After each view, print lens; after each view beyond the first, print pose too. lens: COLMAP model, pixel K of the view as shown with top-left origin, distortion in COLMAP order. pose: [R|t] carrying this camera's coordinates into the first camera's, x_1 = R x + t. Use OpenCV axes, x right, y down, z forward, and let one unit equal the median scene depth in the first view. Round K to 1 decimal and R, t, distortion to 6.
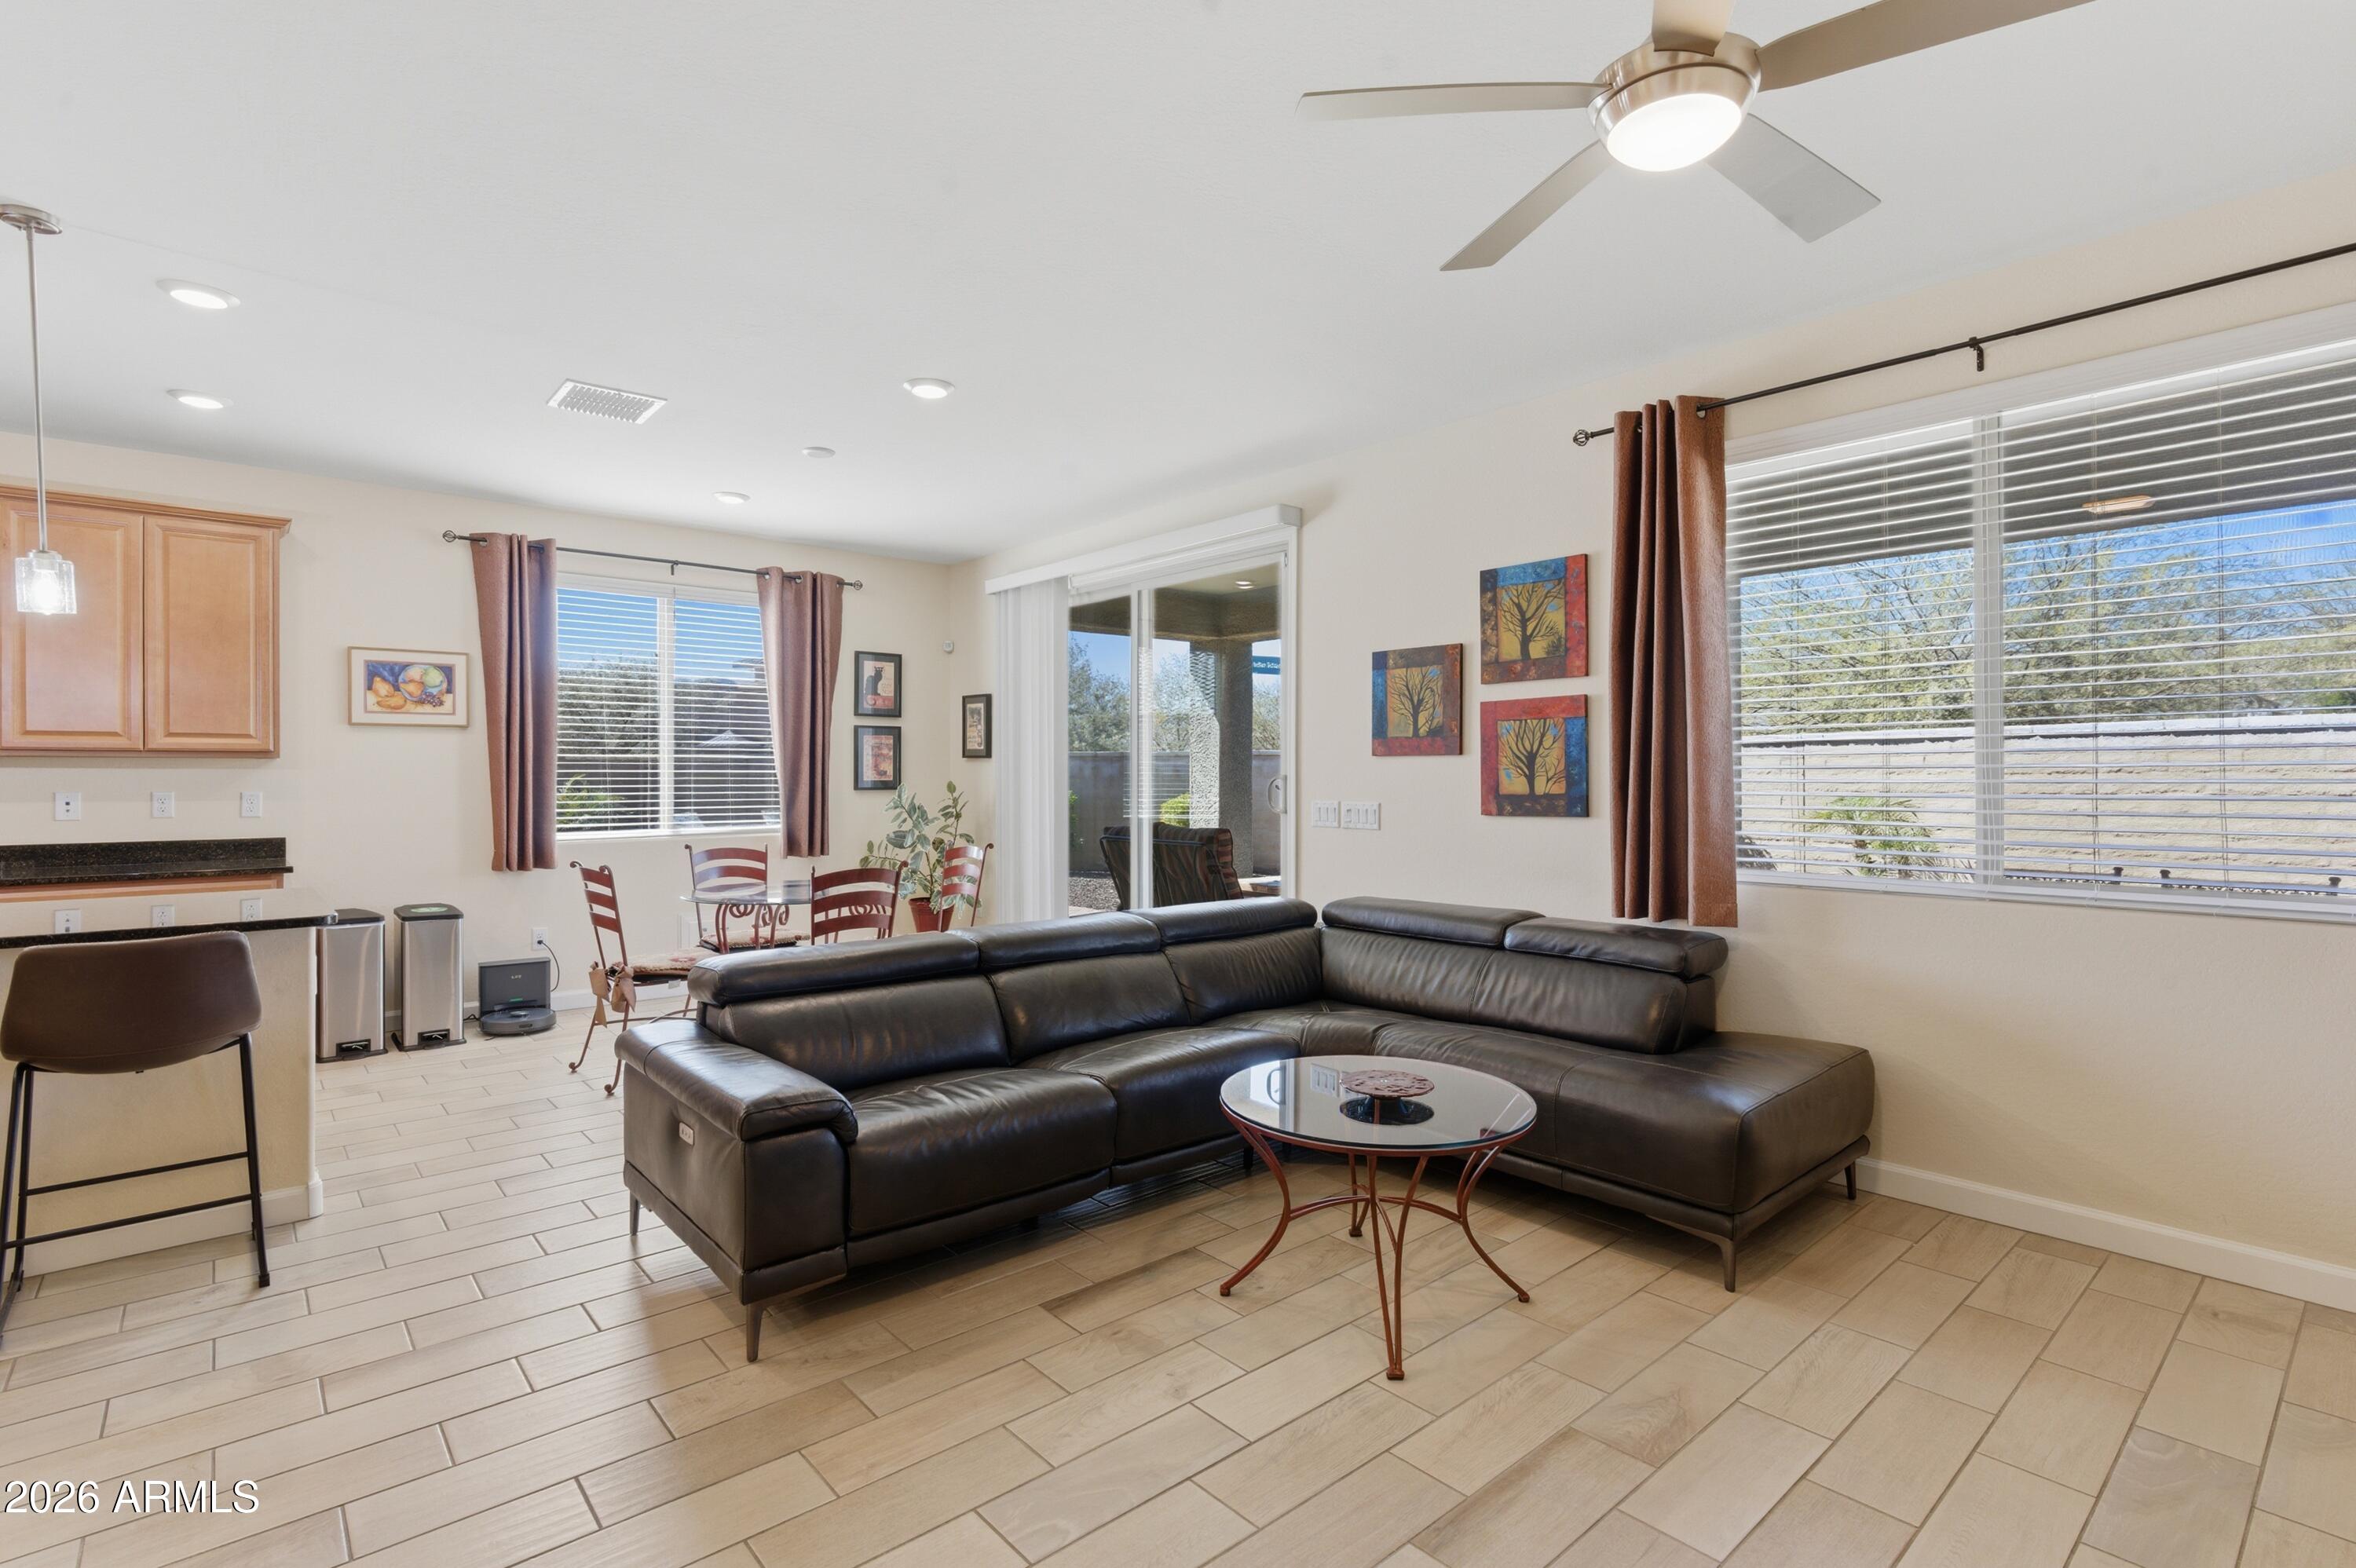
lens RADIAL K [[1117.5, 0, 1174.7], [0, 1117.5, 775.5], [0, 0, 1]] dist [-0.003635, 0.000497]
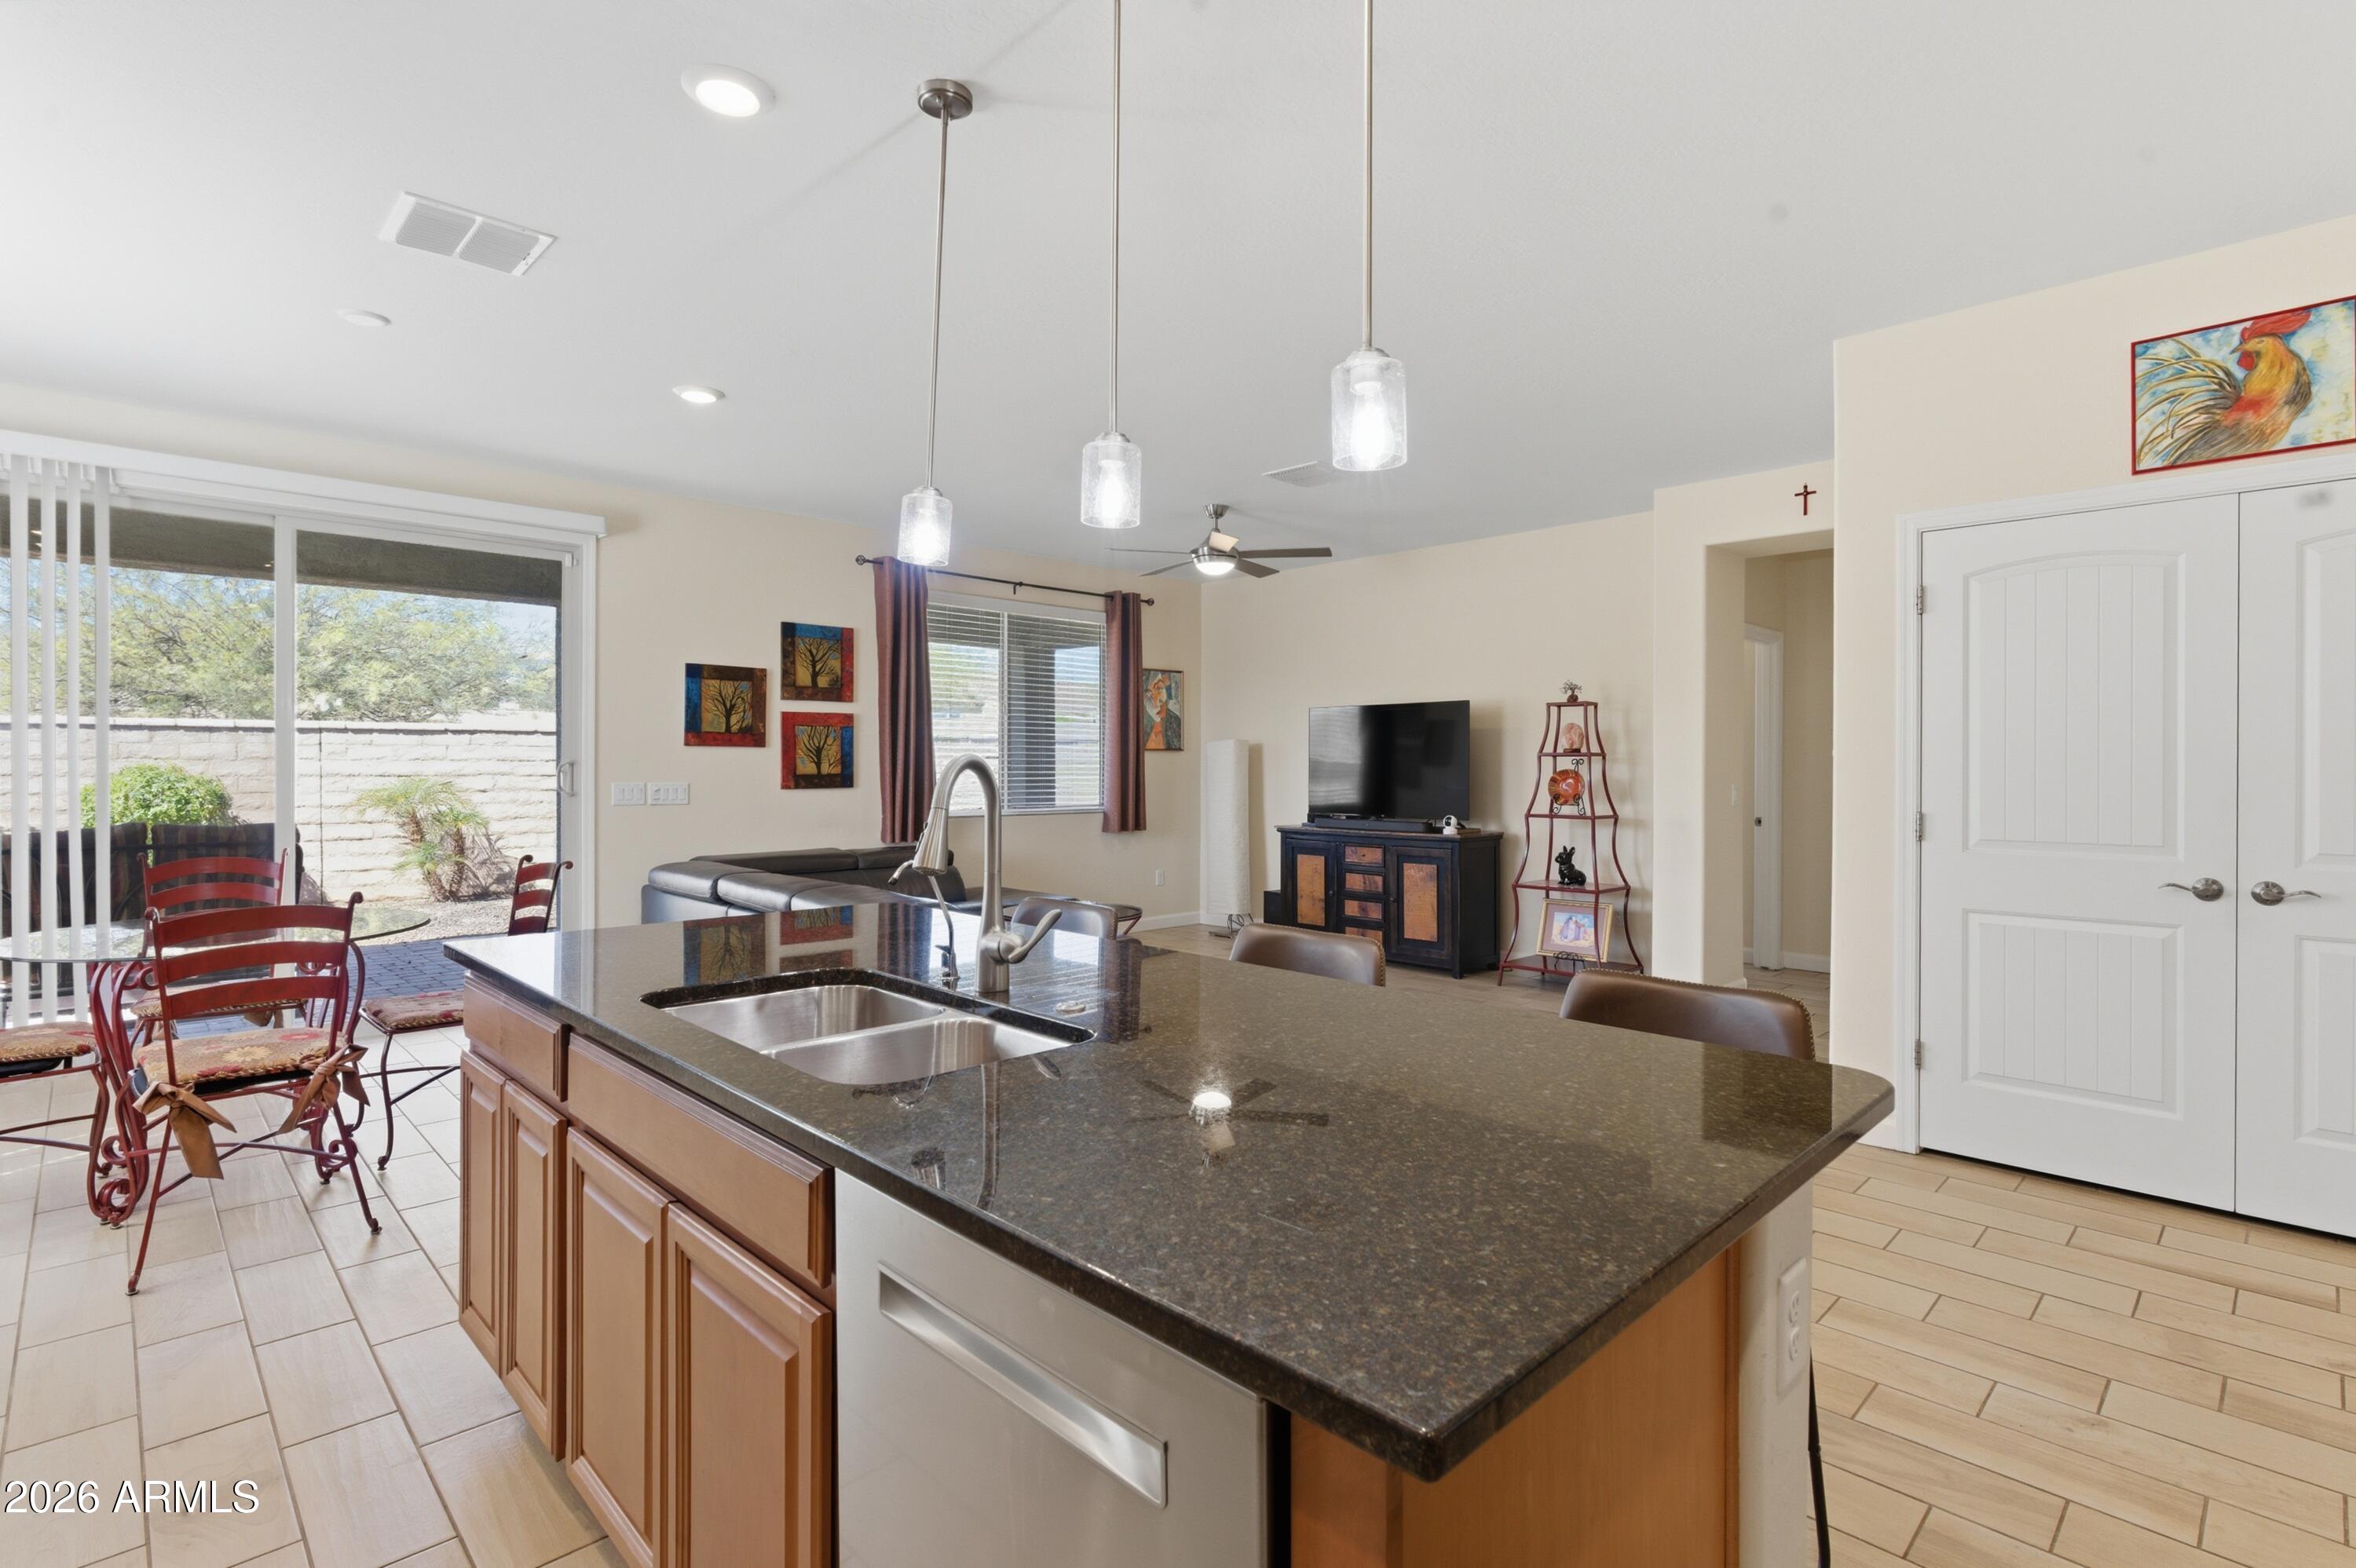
lens RADIAL K [[1117.5, 0, 1167.4], [0, 1117.5, 764.4], [0, 0, 1]] dist [-0.003635, 0.000497]
pose [[-0.047754, 0.001984, 0.998857, -0.986541], [-0.005326, 0.999983, -0.002240, 0.003166], [-0.998845, -0.005427, -0.047742, 0.462039]]
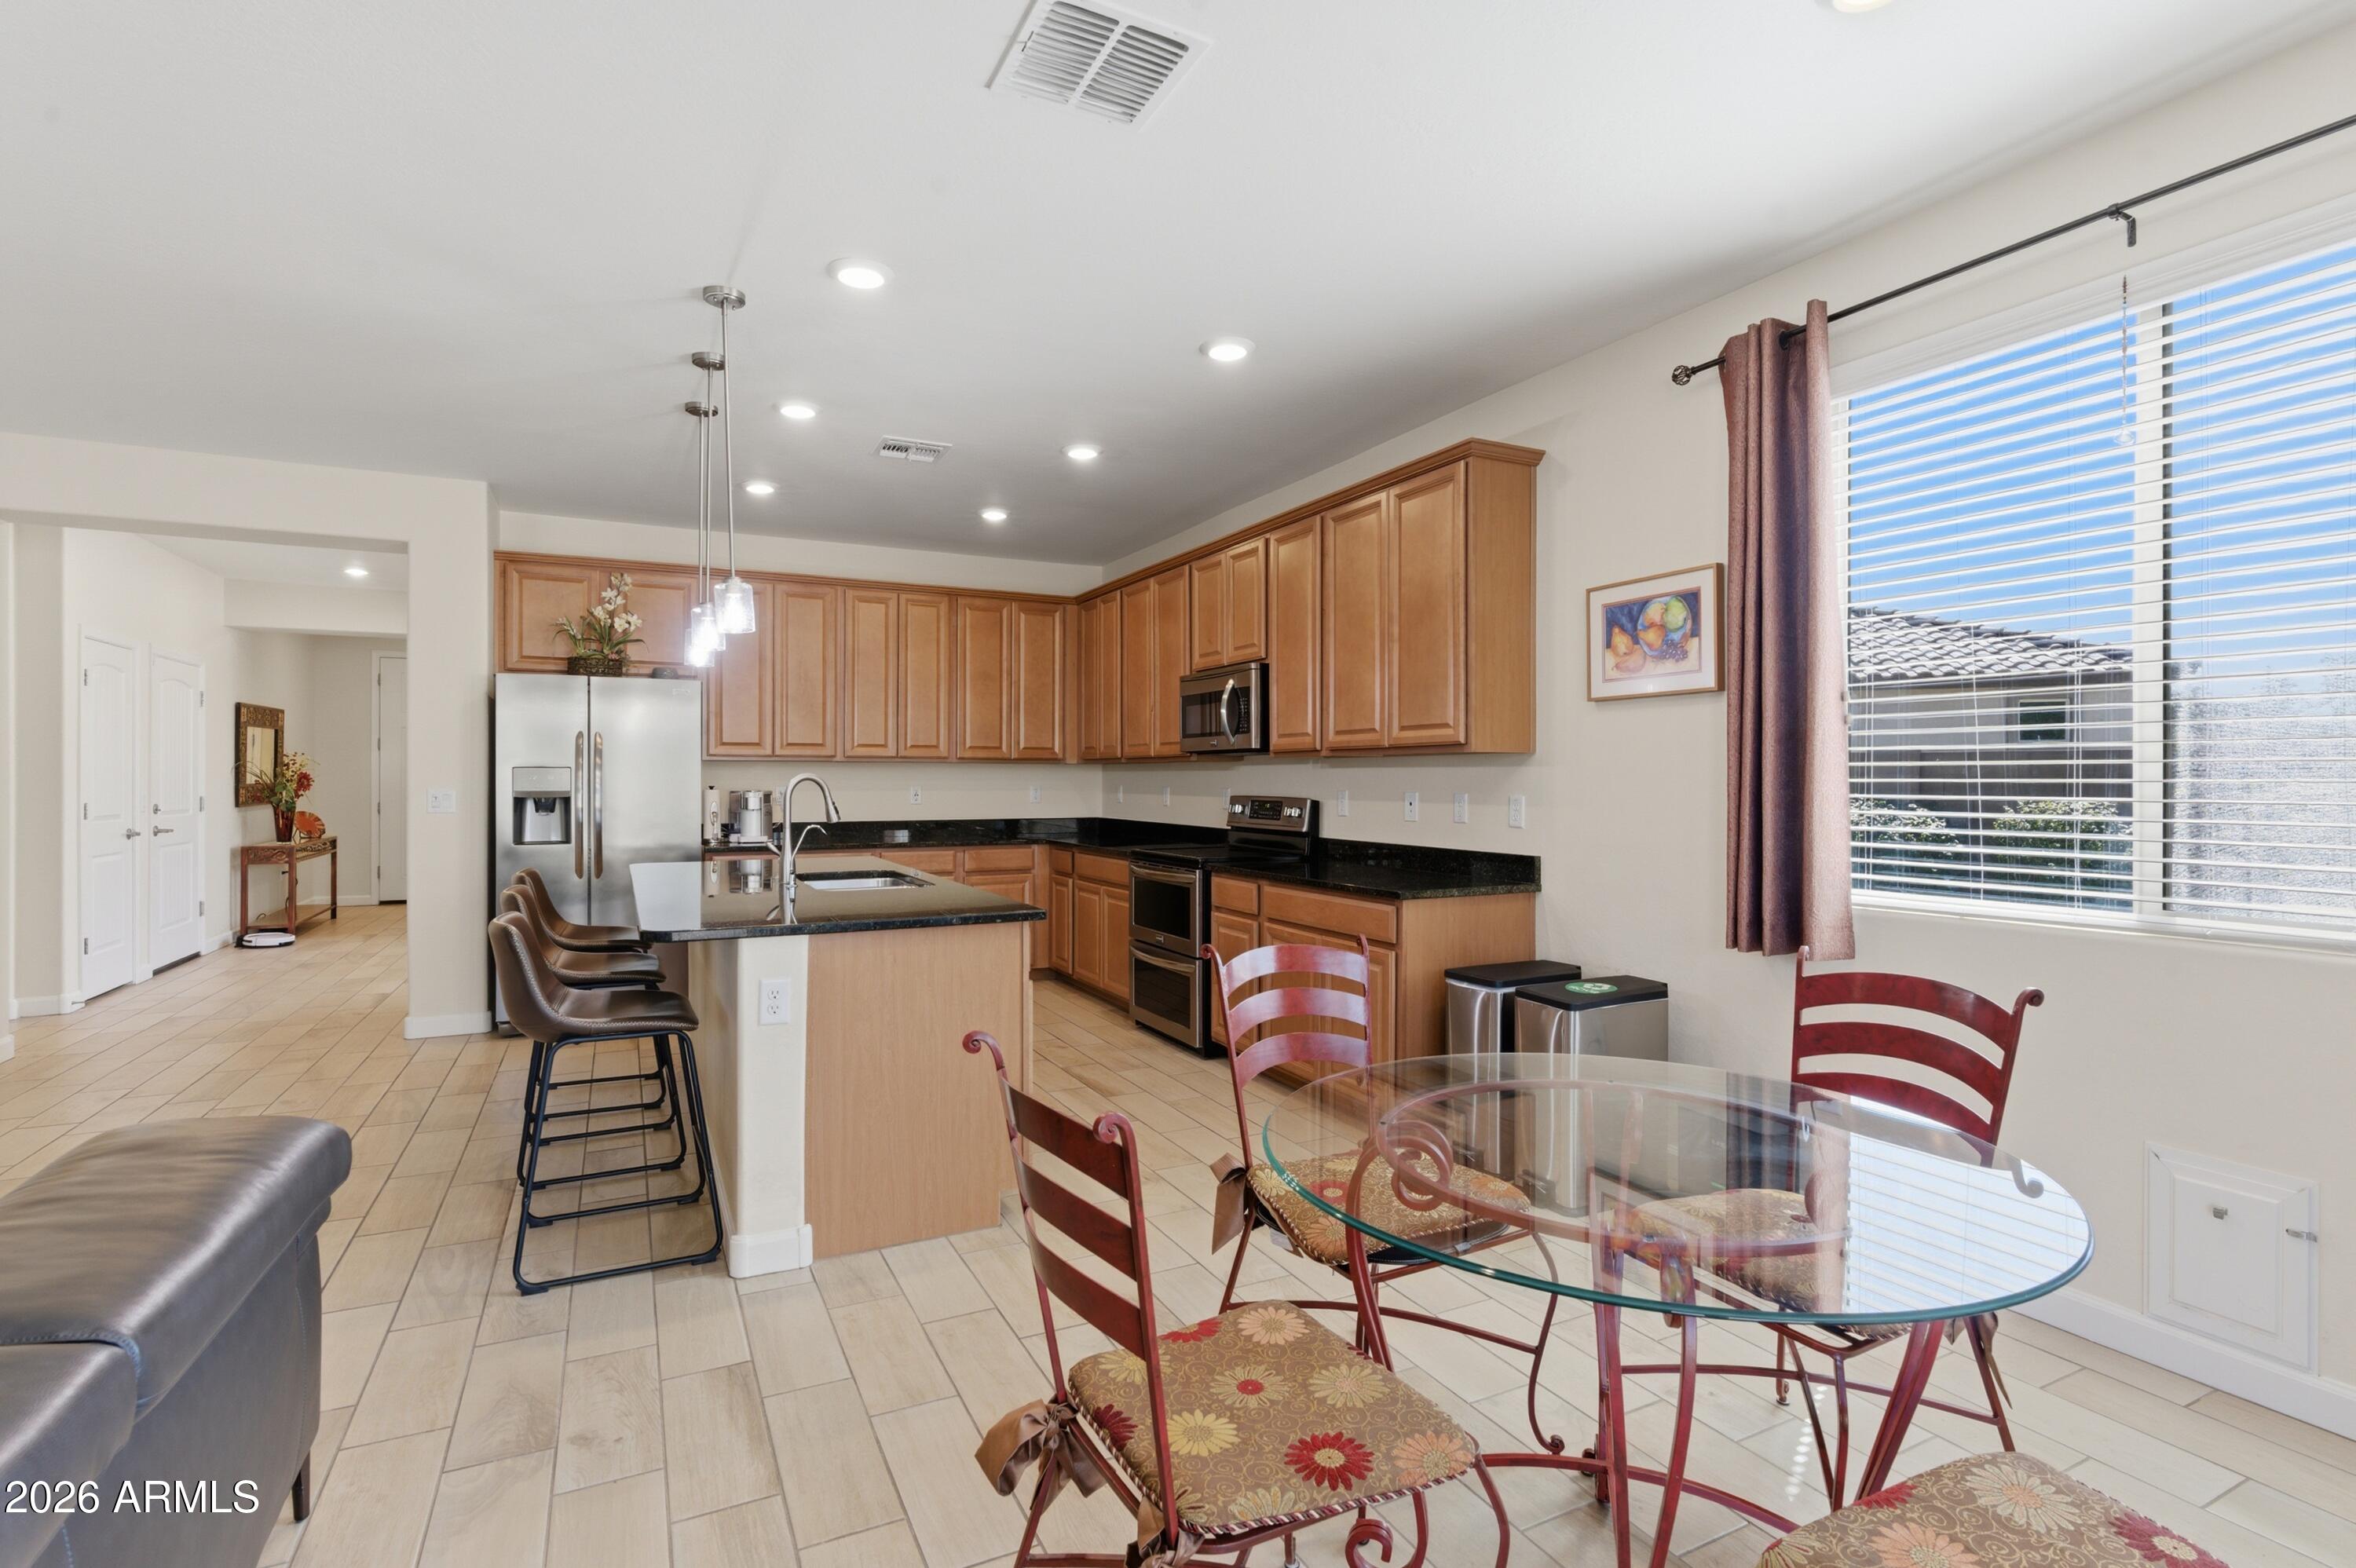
lens RADIAL K [[1117.5, 0, 1196.2], [0, 1117.5, 790.7], [0, 0, 1]] dist [-0.003635, 0.000497]
pose [[-0.233826, 0.010535, -0.972221, -0.004709], [-0.001394, 0.999937, 0.011171, 0.002667], [0.972278, 0.003968, -0.233796, 0.924694]]
